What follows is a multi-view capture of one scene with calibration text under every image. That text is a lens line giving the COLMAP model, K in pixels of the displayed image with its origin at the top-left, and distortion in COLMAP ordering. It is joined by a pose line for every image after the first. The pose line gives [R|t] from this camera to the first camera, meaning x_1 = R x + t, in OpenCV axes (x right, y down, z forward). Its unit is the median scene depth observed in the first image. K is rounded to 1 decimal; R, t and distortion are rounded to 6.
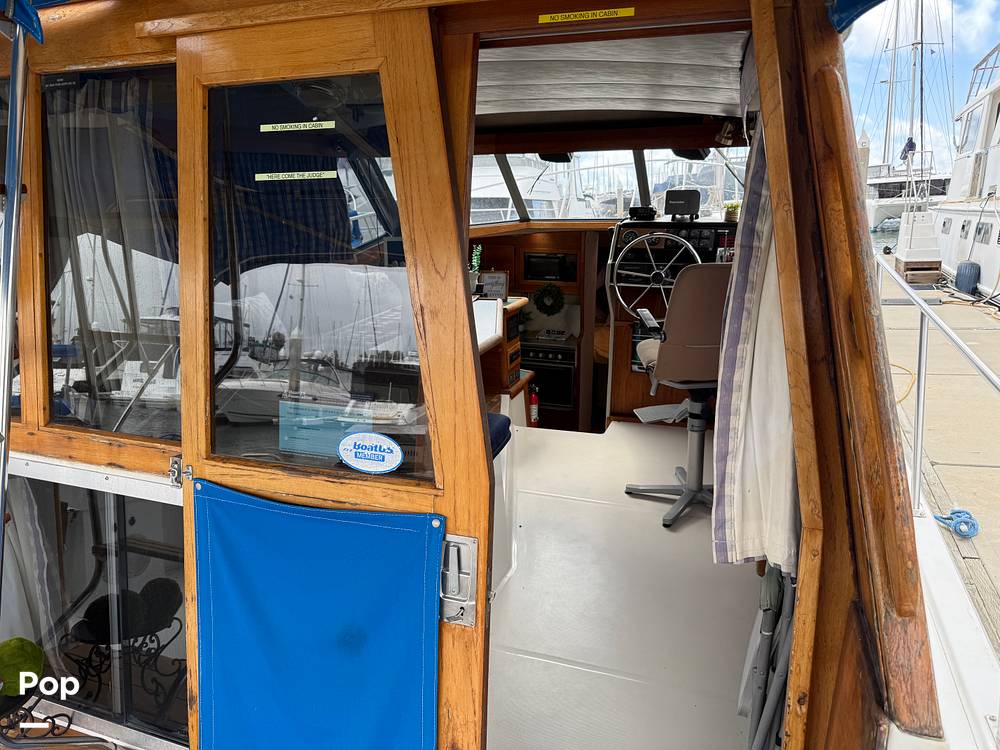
lens RADIAL K [[703.1, 0, 500.0], [0, 703.1, 388.6], [0, 0, 1]] dist [0.076187, -0.101336]
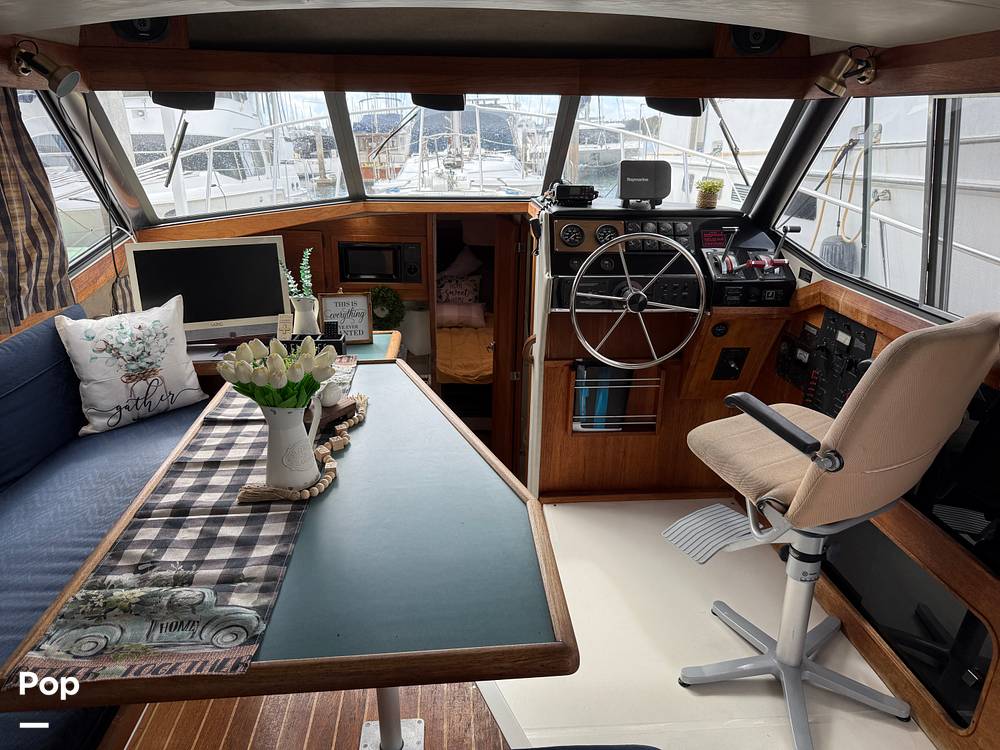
lens RADIAL K [[703.1, 0, 496.2], [0, 703.1, 367.7], [0, 0, 1]] dist [0.076187, -0.101336]
pose [[0.912717, -0.112724, 0.392735, -0.141093], [0.093076, 0.993280, 0.068787, -0.144289], [-0.397849, -0.026229, 0.917076, 0.437160]]
